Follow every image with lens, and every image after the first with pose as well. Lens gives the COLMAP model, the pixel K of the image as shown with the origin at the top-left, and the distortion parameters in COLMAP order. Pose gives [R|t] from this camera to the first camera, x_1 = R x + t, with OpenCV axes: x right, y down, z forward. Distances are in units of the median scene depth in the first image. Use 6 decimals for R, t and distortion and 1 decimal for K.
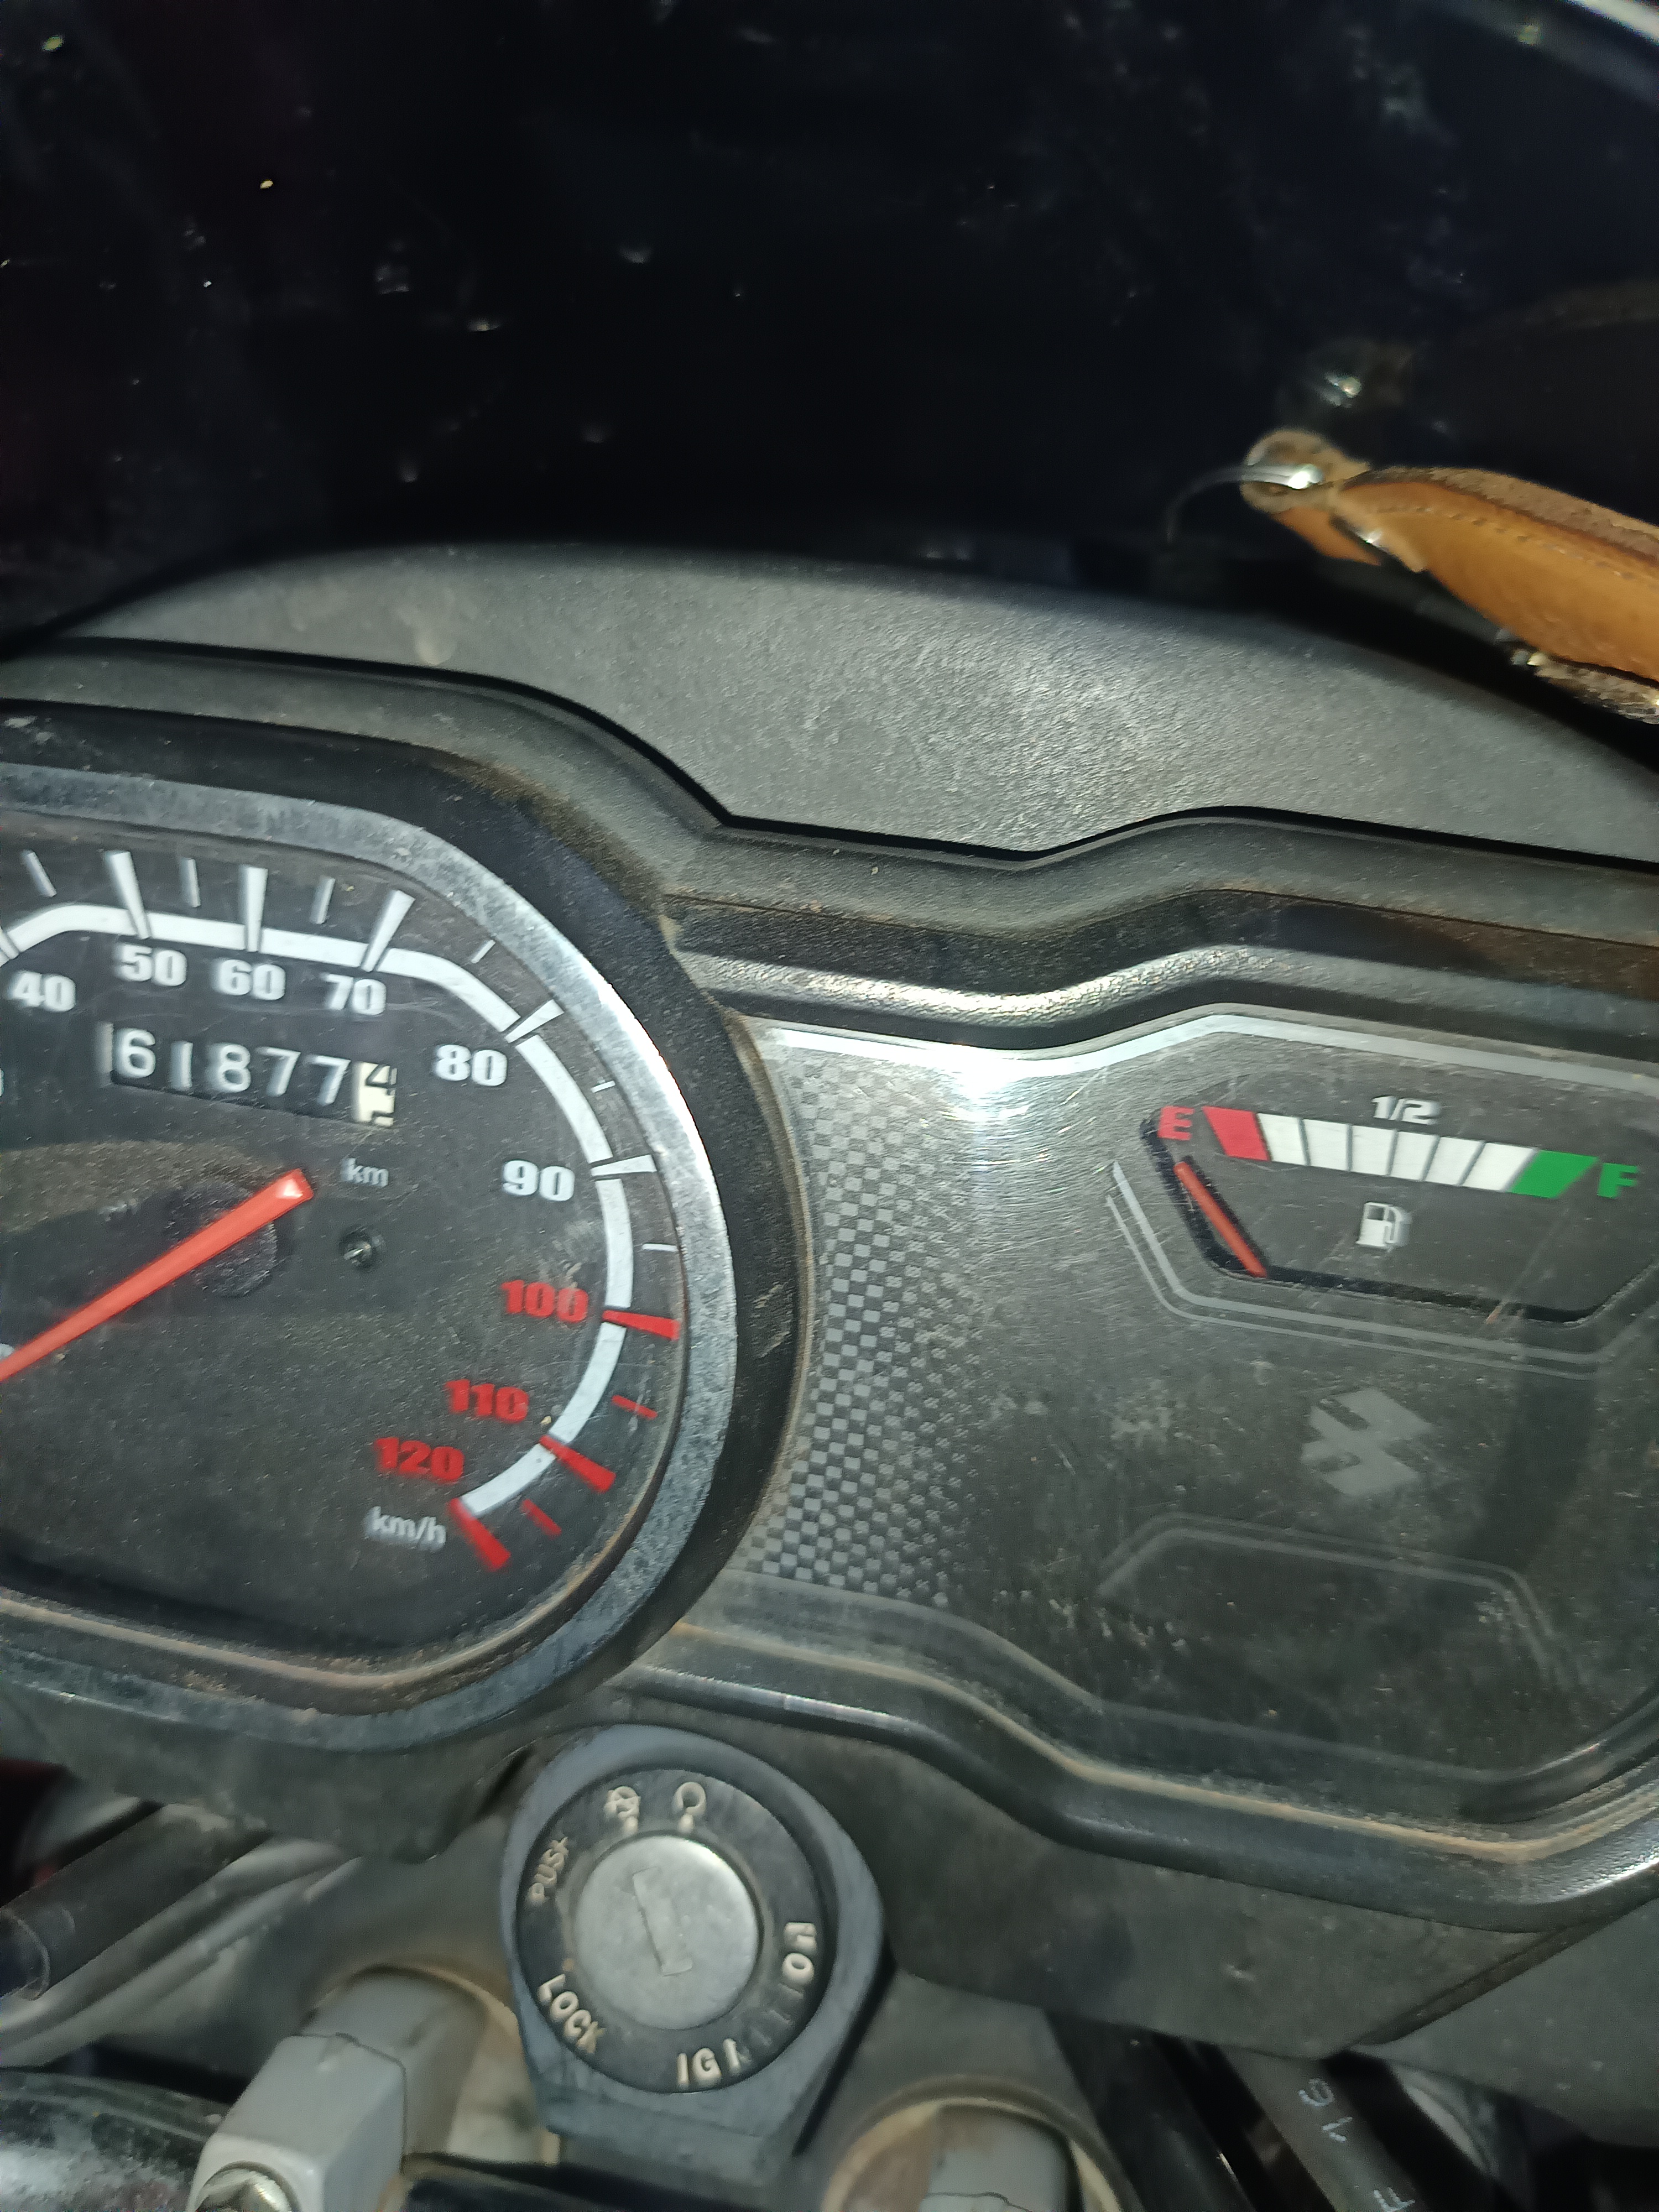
lens RADIAL K [[1514.6, 0, 829.1], [0, 1514.6, 1091.5], [0, 0, 1]] dist [-0.095555, 0.041203]
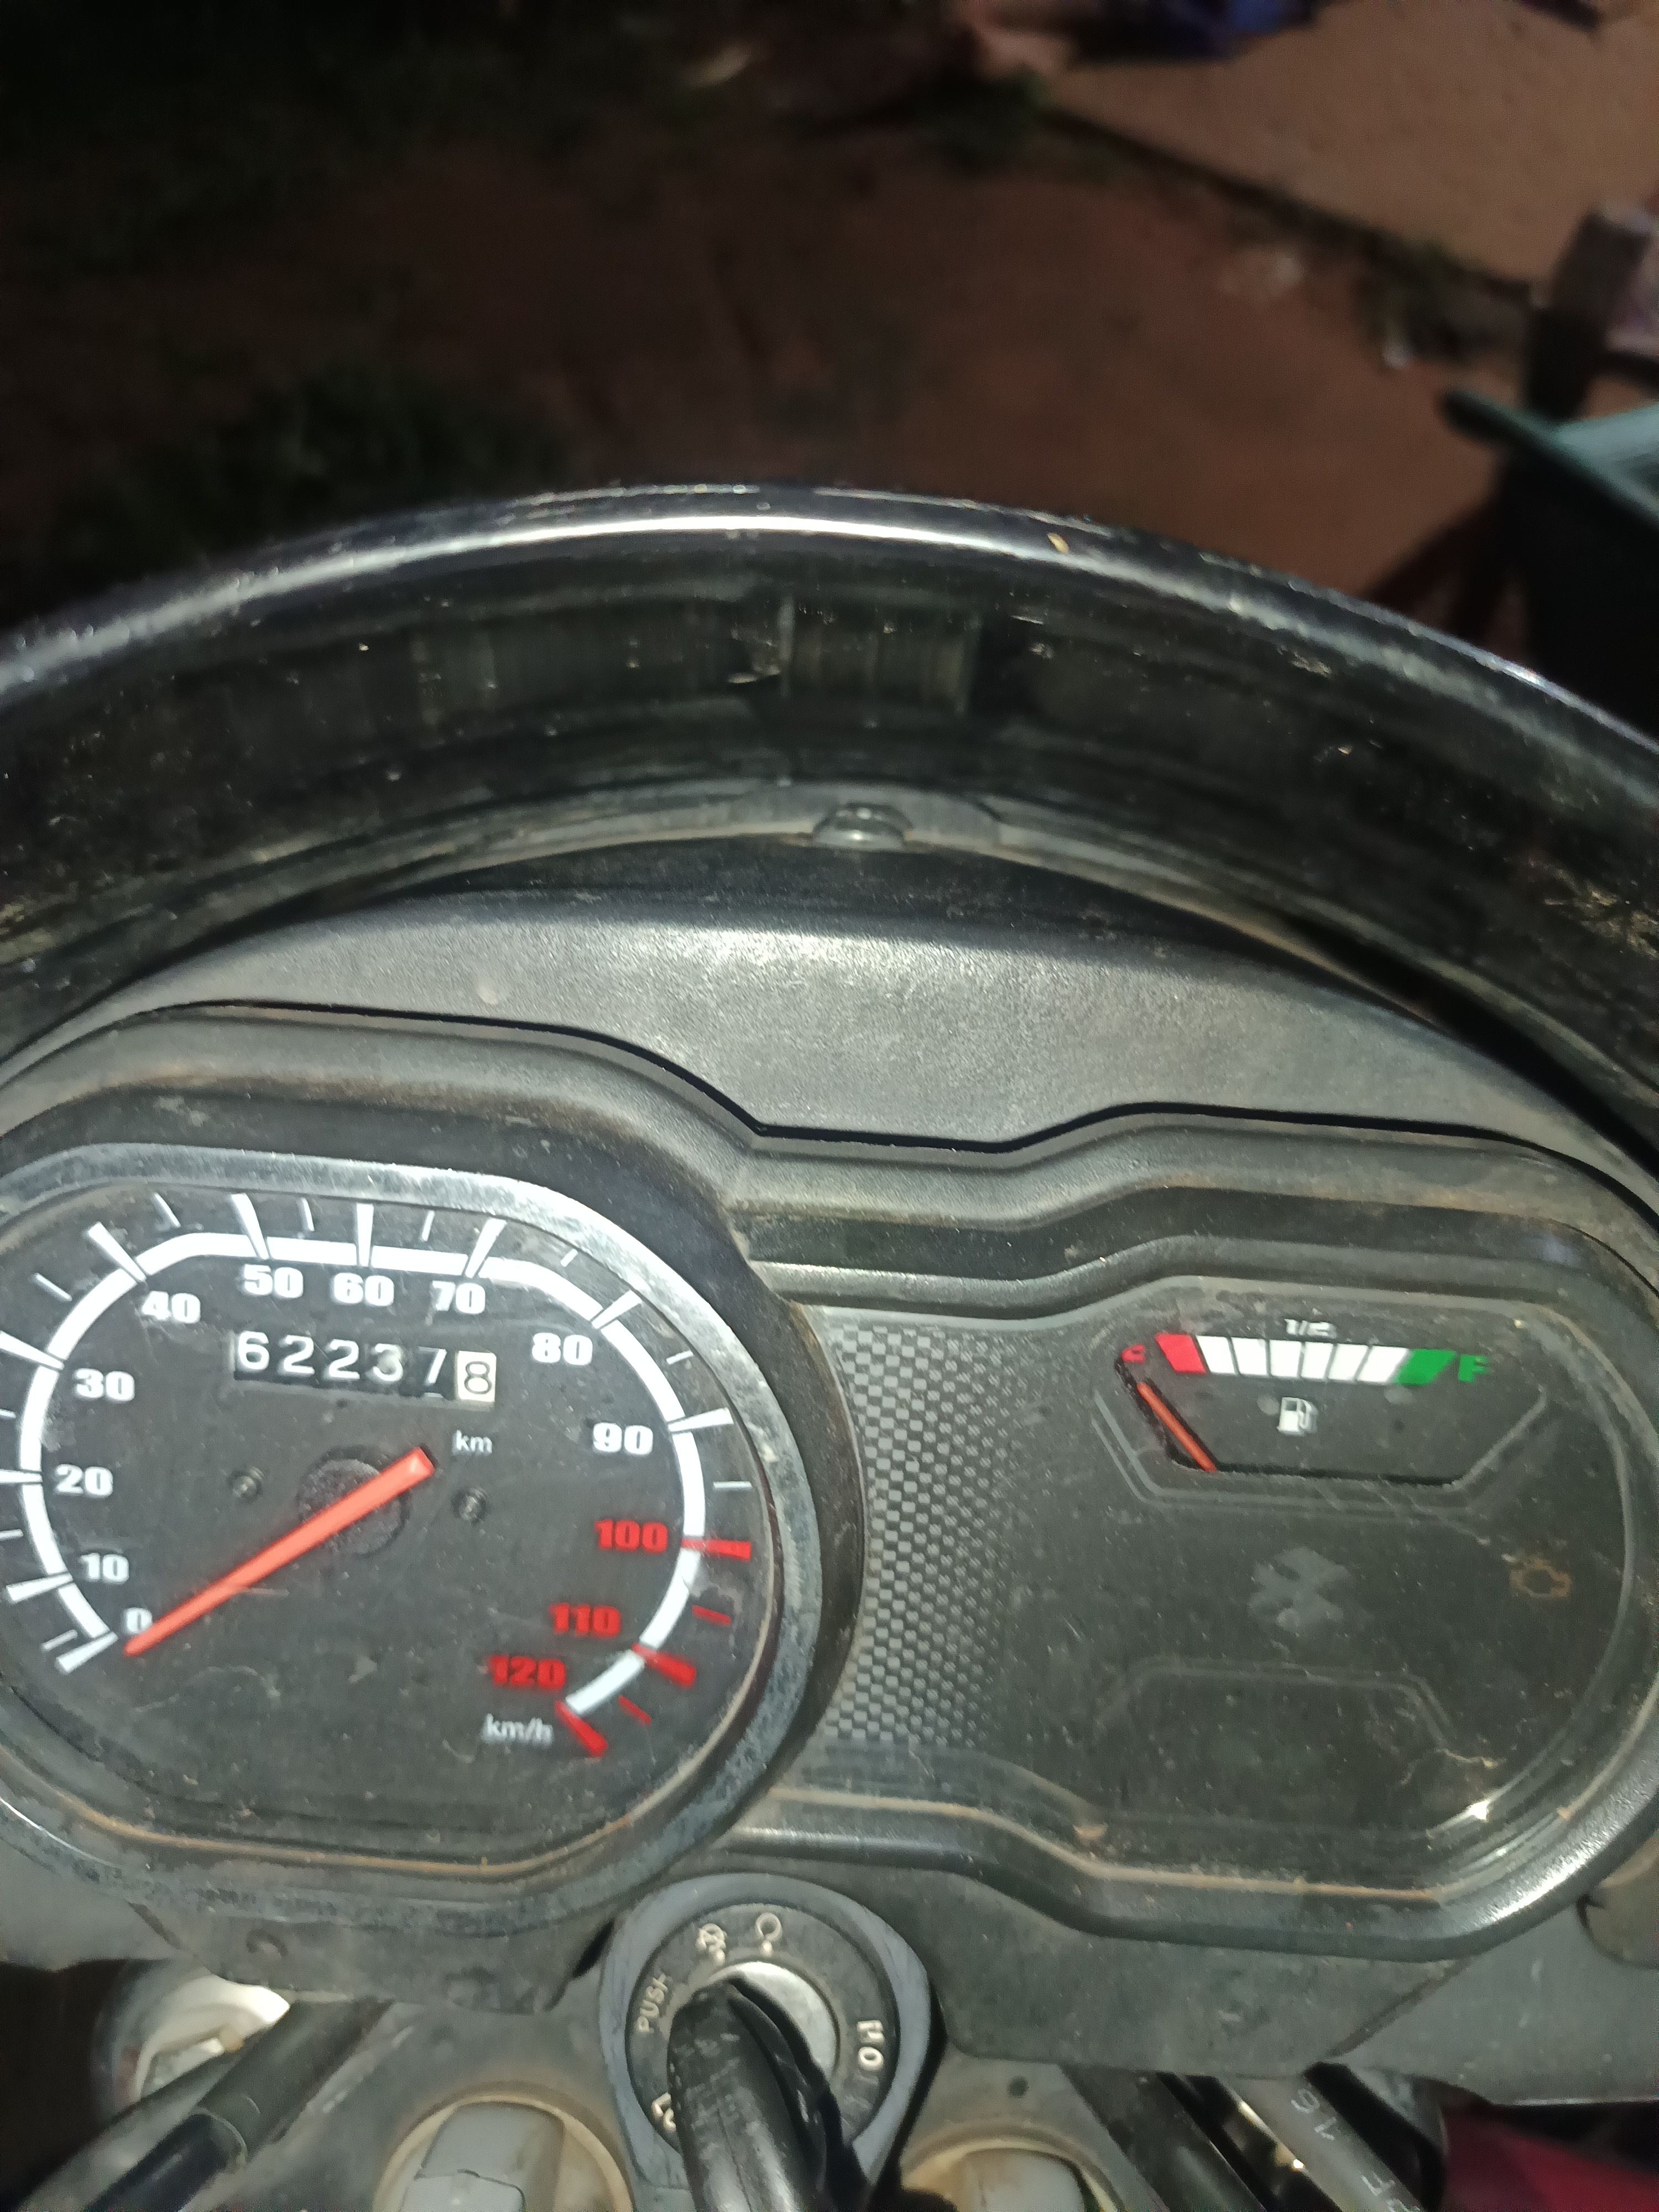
lens RADIAL K [[1514.6, 0, 807.2], [0, 1514.6, 1098.6], [0, 0, 1]] dist [-0.095555, 0.041203]
pose [[0.990930, -0.065223, 0.117487, -0.172046], [0.067634, 0.997571, -0.016647, -0.183226], [-0.116116, 0.024442, 0.992935, -0.219333]]
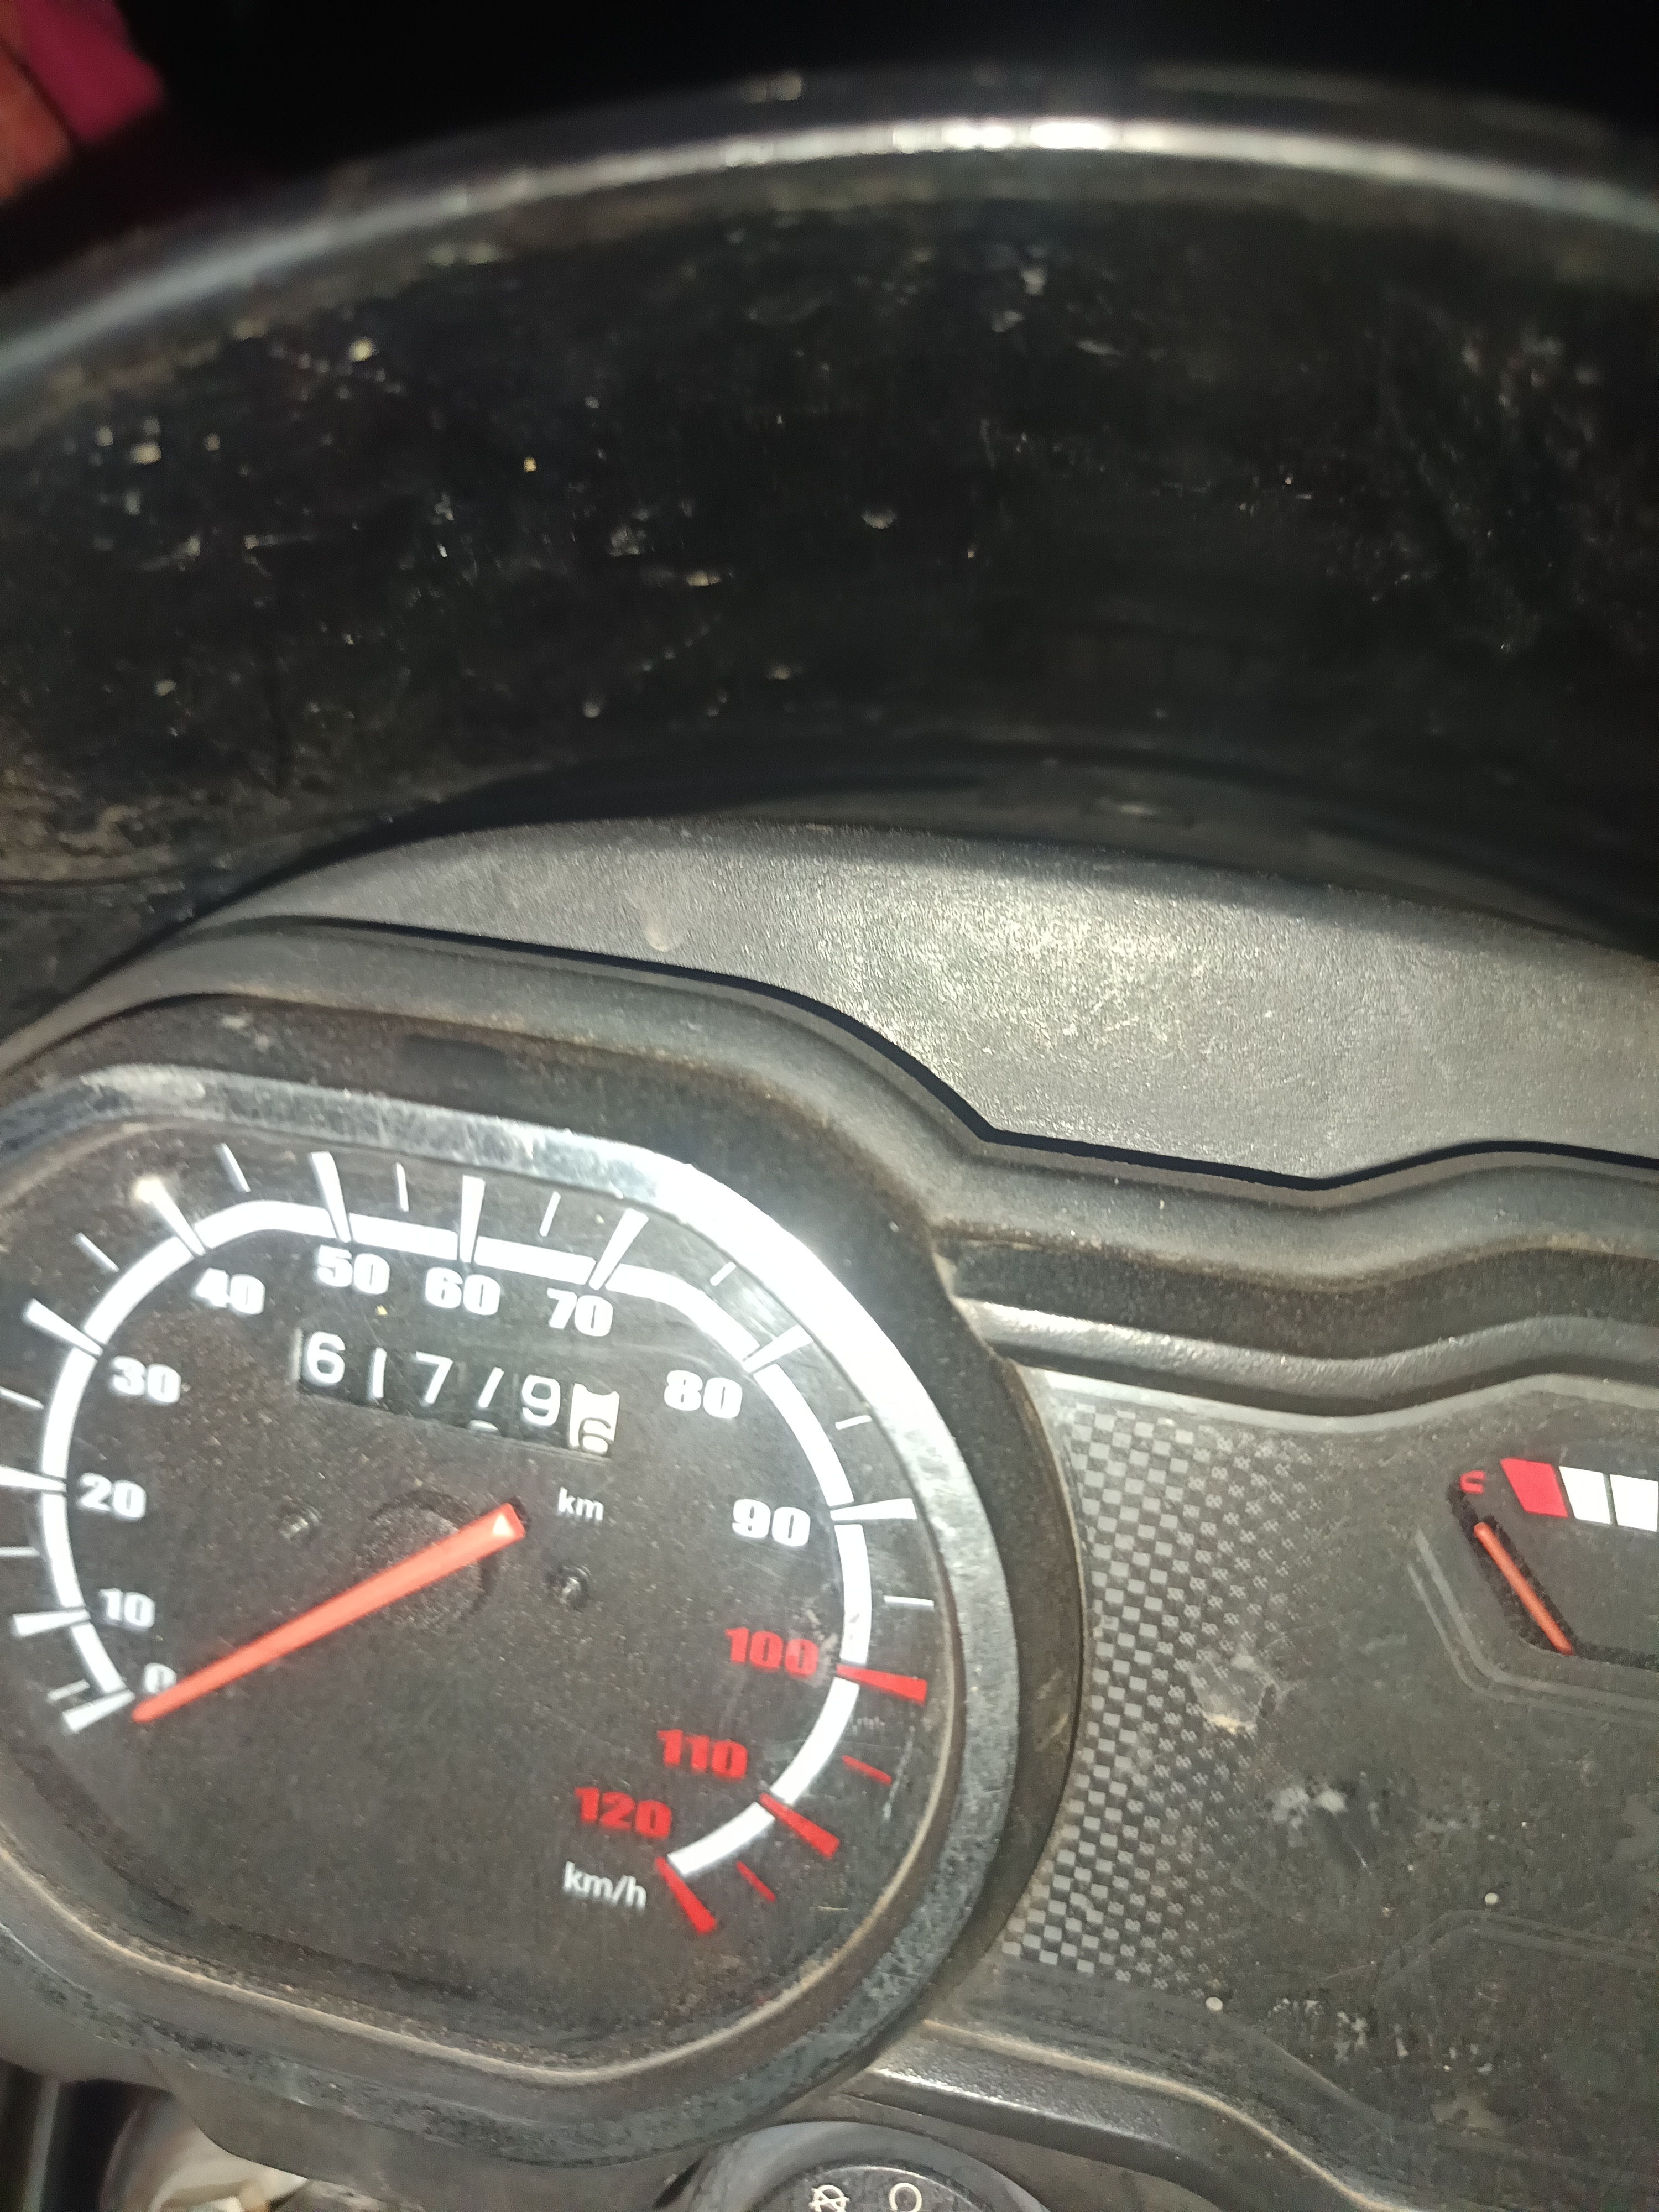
lens RADIAL K [[1514.6, 0, 842.4], [0, 1514.6, 1117.1], [0, 0, 1]] dist [-0.095555, 0.041203]
pose [[0.999578, 0.021106, -0.019939, -0.138238], [-0.022580, 0.996789, -0.076819, -0.117540], [0.018254, 0.077236, 0.996846, 0.072734]]
